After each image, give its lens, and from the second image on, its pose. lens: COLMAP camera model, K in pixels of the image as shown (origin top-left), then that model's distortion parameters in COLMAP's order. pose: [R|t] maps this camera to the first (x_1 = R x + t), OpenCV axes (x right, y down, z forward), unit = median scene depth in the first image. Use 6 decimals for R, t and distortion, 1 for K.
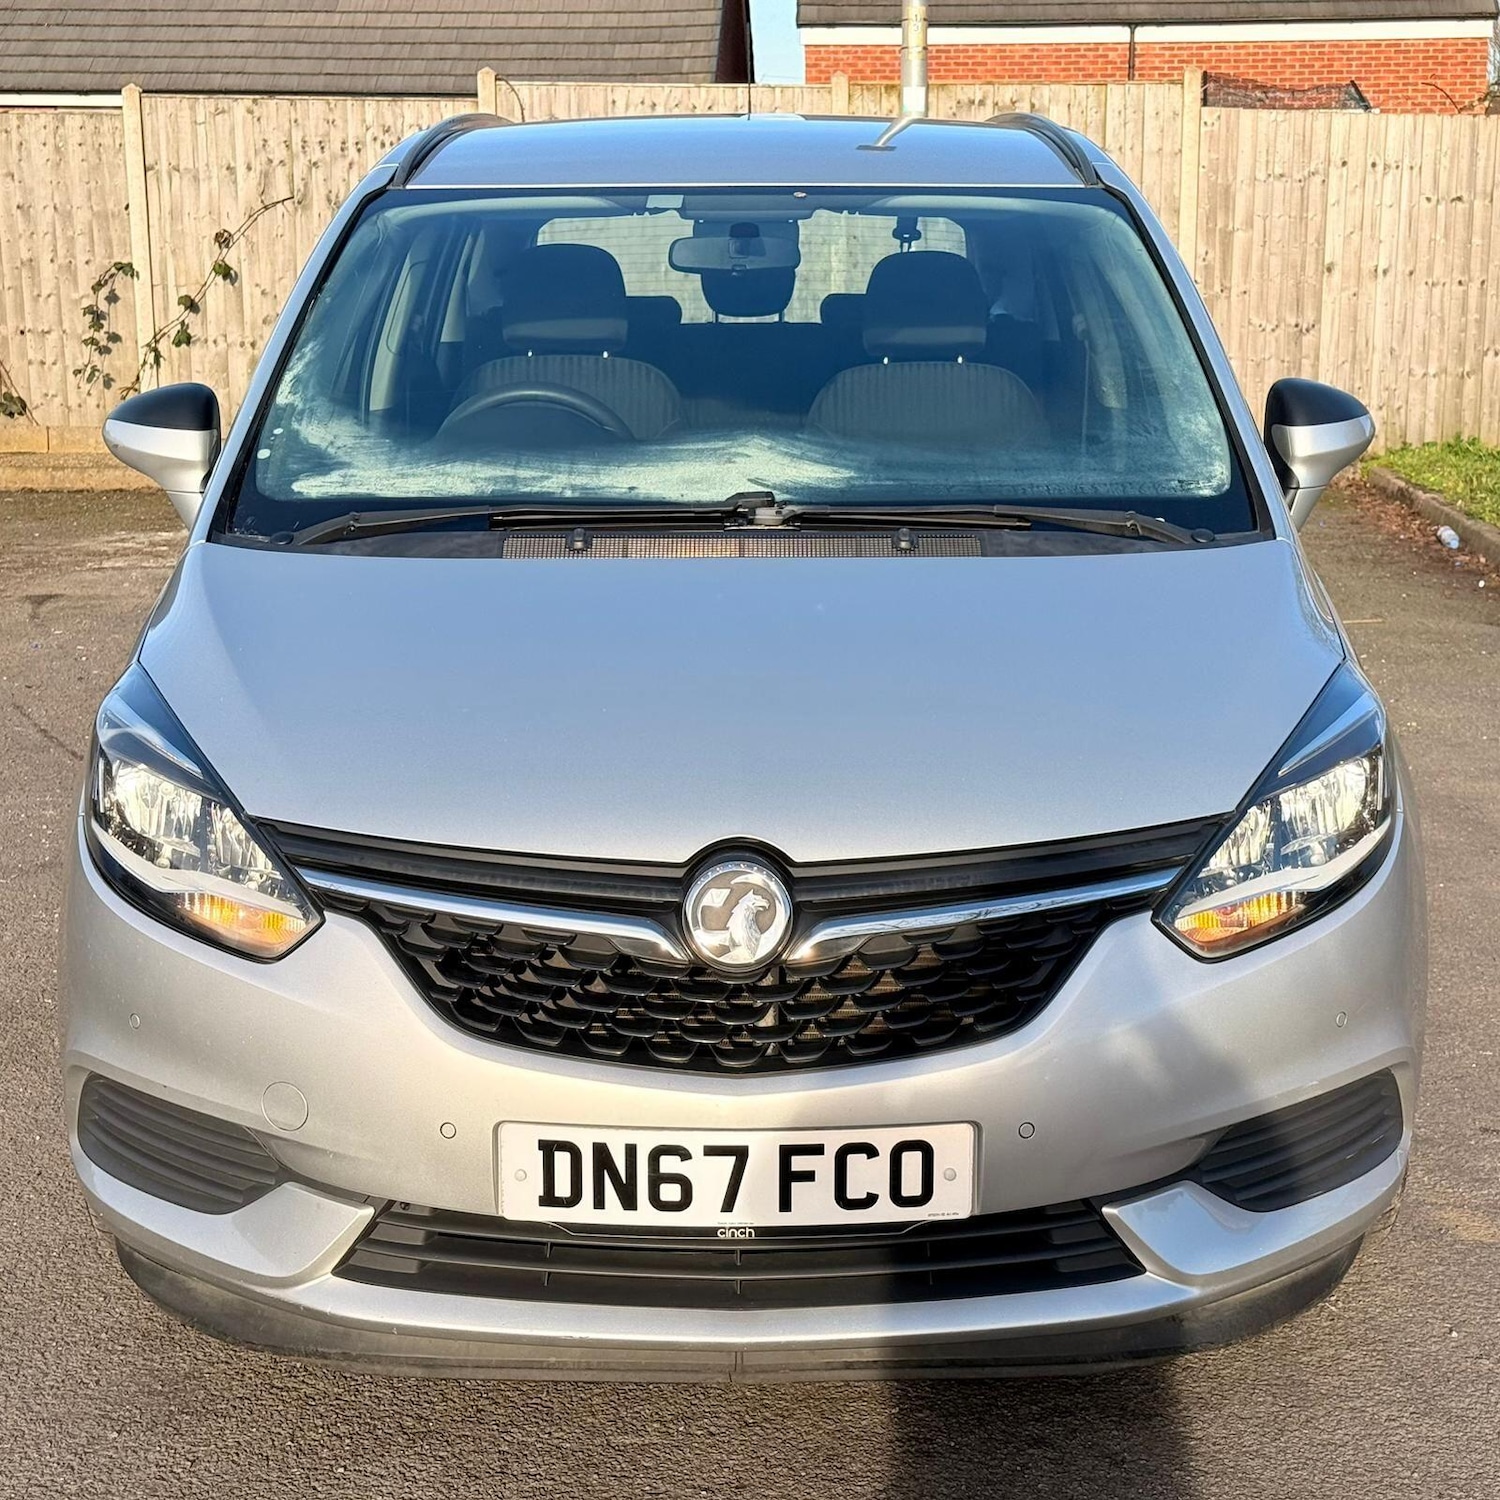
lens RADIAL K [[2927.6, 0, 750.0], [0, 2927.6, 750.0], [0, 0, 1]] dist [0.063380, 0.276464]
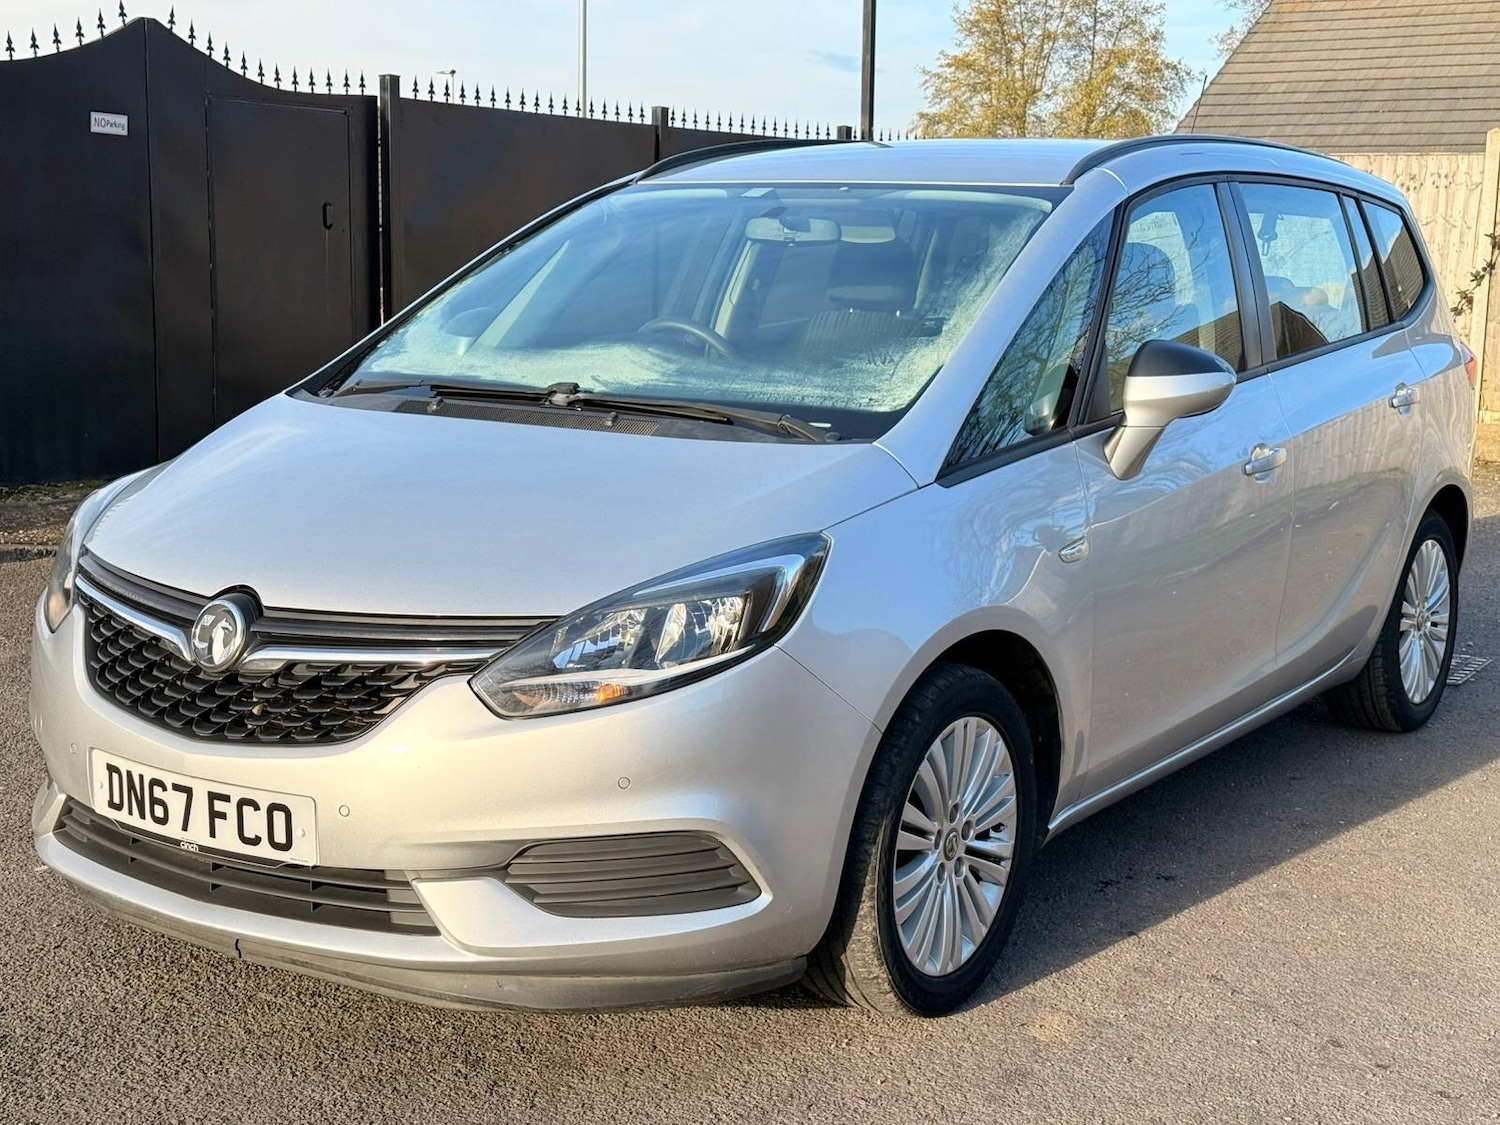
lens RADIAL K [[2128.7, 0, 750.0], [0, 2128.7, 562.5], [0, 0, 1]] dist [0.274213, -0.634436]
pose [[0.822851, 0.109701, -0.557568, 0.820174], [-0.132747, 0.991150, -0.000899, -0.014247], [0.552535, 0.074755, 0.830130, 0.234831]]
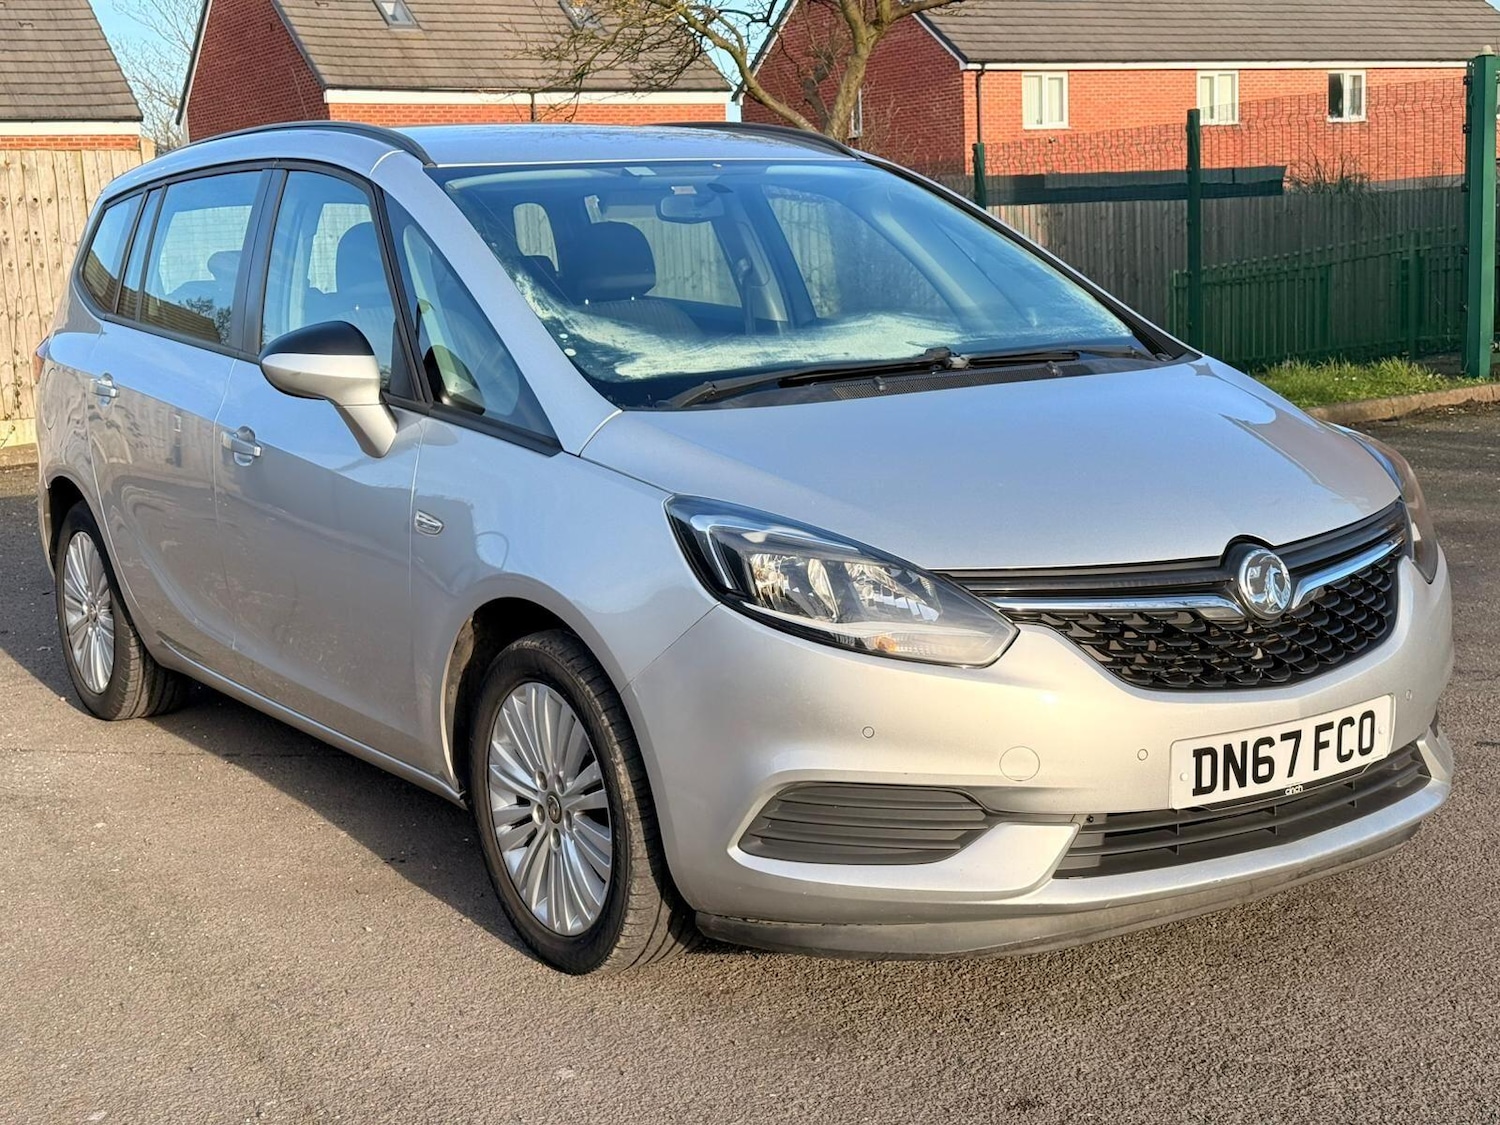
lens RADIAL K [[2128.7, 0, 750.0], [0, 2128.7, 562.5], [0, 0, 1]] dist [0.274213, -0.634436]
pose [[0.822707, -0.118538, 0.555969, -0.840033], [0.146876, 0.989134, -0.006451, 0.014174], [-0.549163, 0.086966, 0.831178, 0.213616]]
